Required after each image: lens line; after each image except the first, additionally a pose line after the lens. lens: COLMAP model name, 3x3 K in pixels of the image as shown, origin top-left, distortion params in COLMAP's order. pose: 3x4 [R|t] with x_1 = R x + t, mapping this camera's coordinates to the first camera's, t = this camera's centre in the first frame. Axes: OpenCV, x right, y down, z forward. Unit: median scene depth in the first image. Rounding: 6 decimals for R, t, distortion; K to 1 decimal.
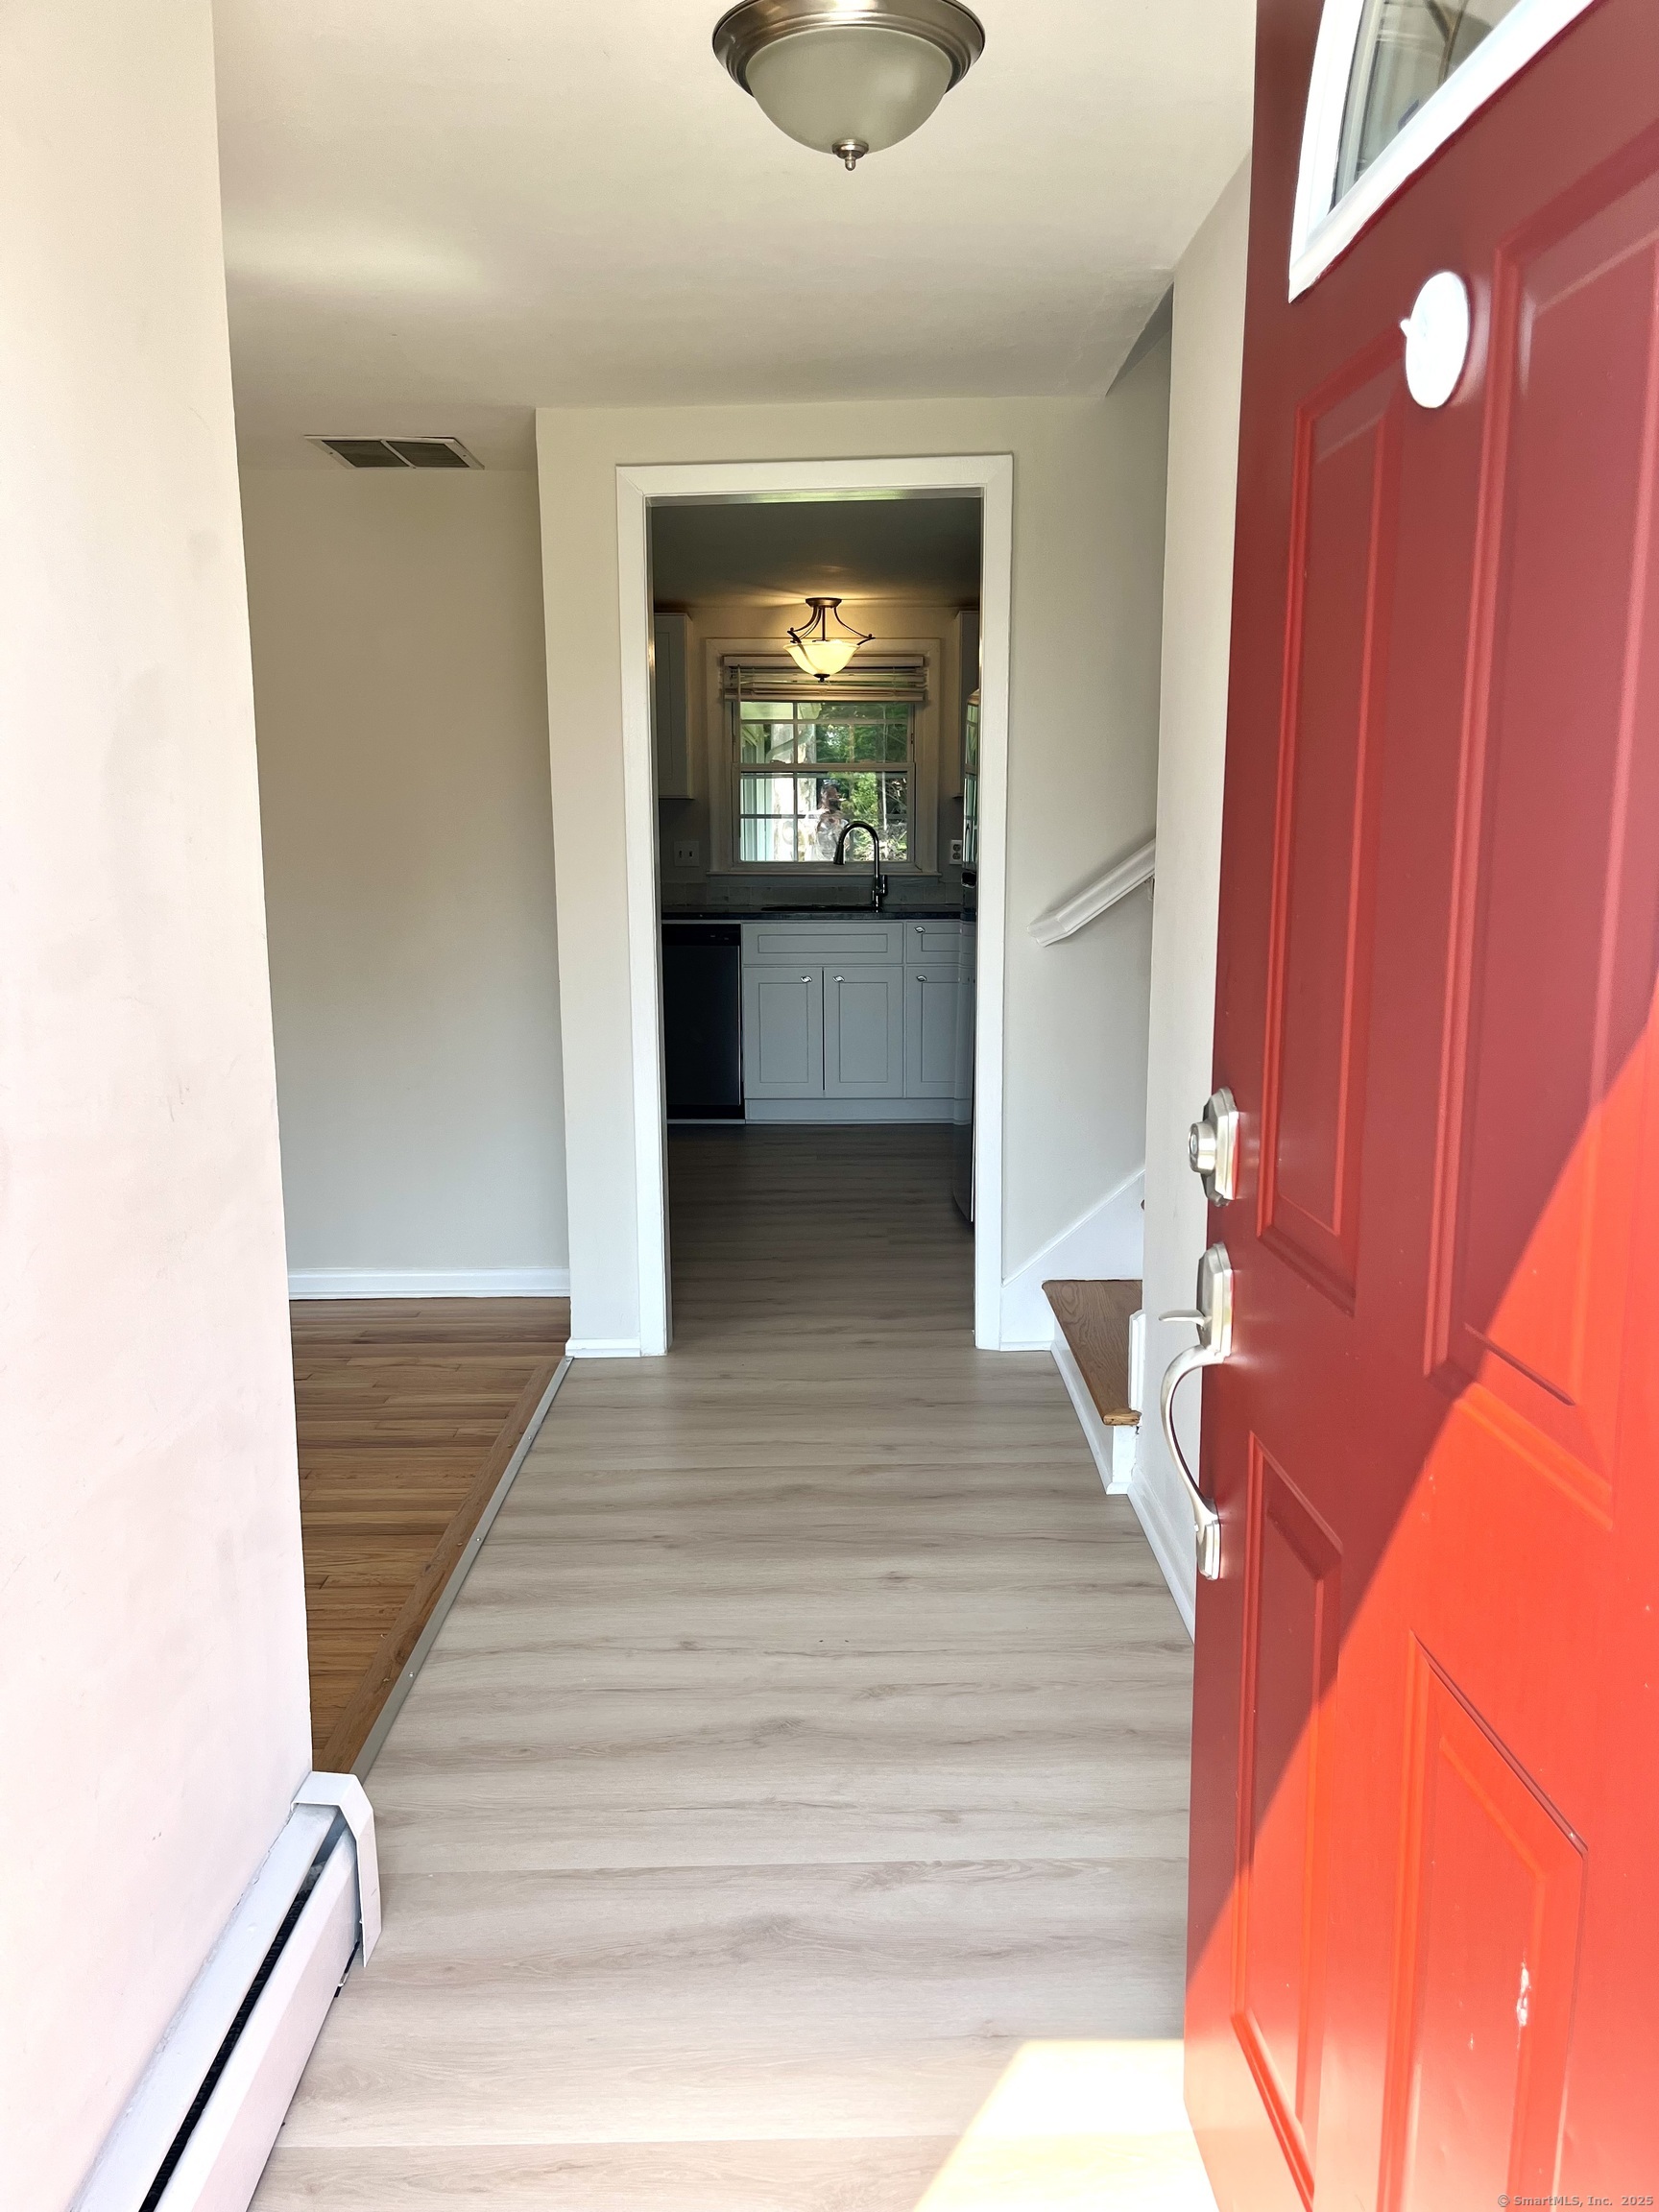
lens RADIAL K [[1724.1, 0, 829.5], [0, 1724.1, 1106.0], [0, 0, 1]] dist [0.066806, -0.093707]
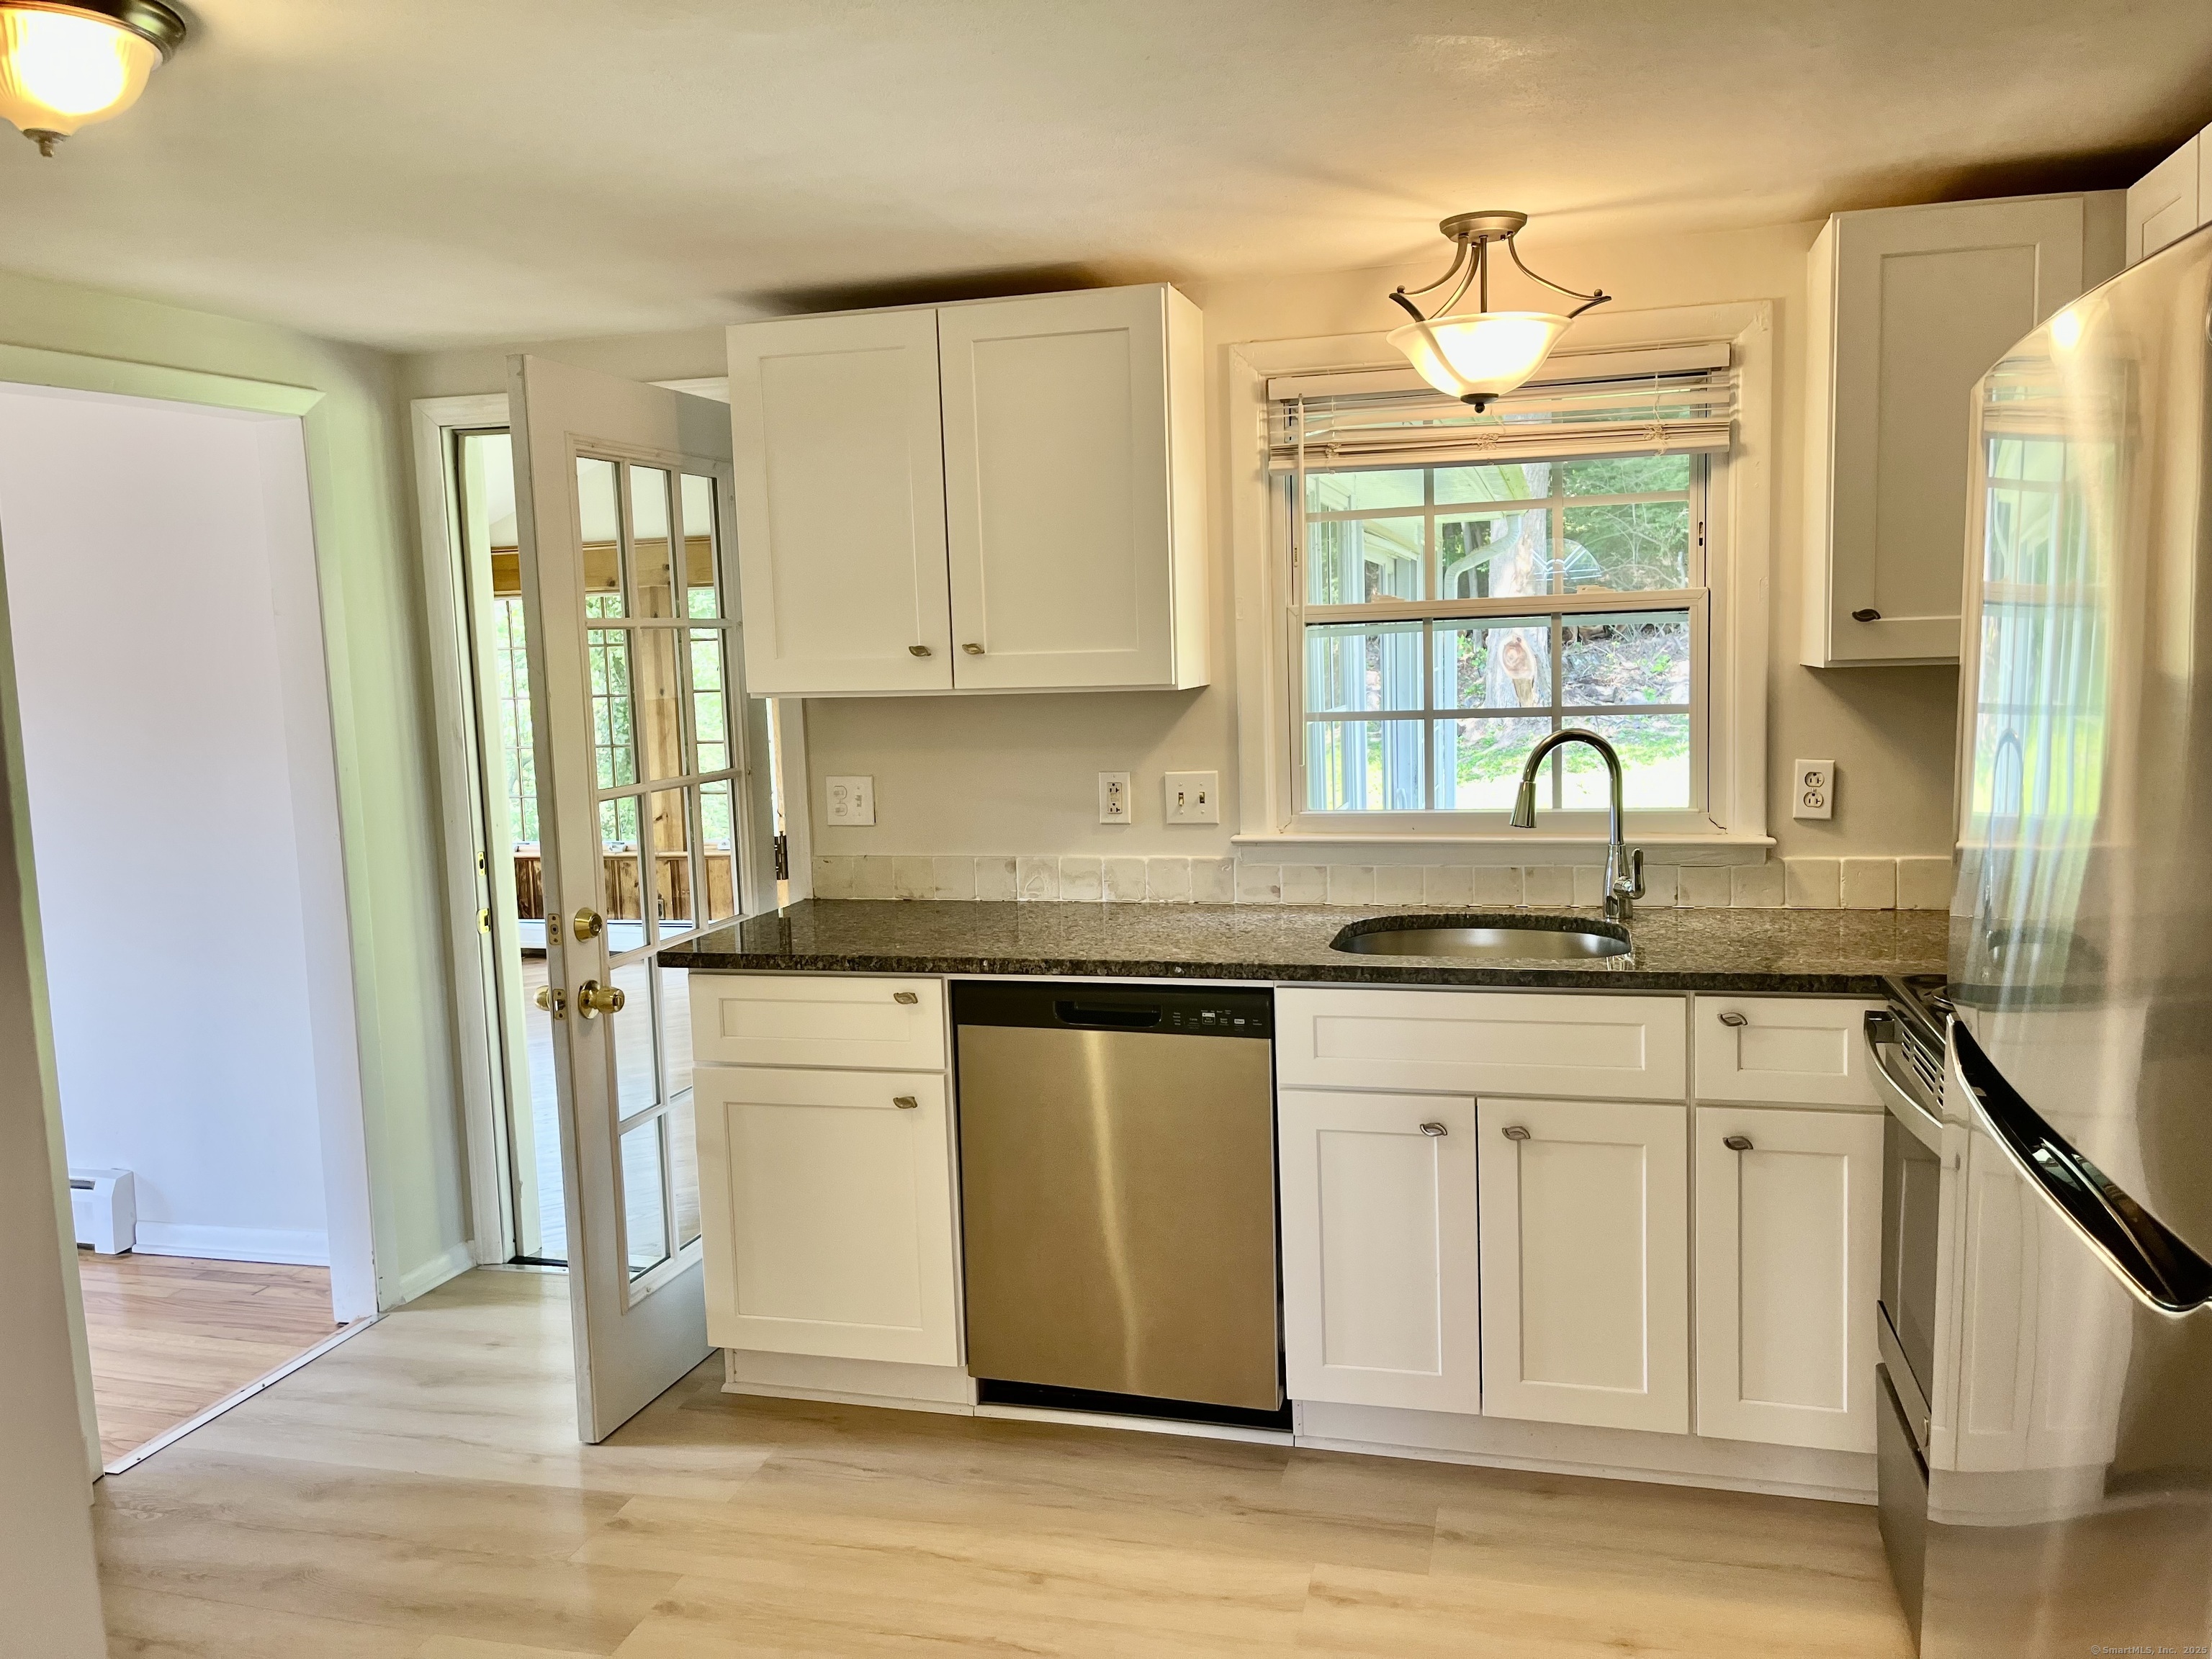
lens RADIAL K [[1724.1, 0, 1051.4], [0, 1724.1, 833.8], [0, 0, 1]] dist [0.066806, -0.093707]
pose [[0.957976, -0.000974, -0.286846, 0.016472], [-0.013274, 0.998773, -0.047721, -0.115017], [0.286540, 0.049523, 0.956787, 0.543664]]
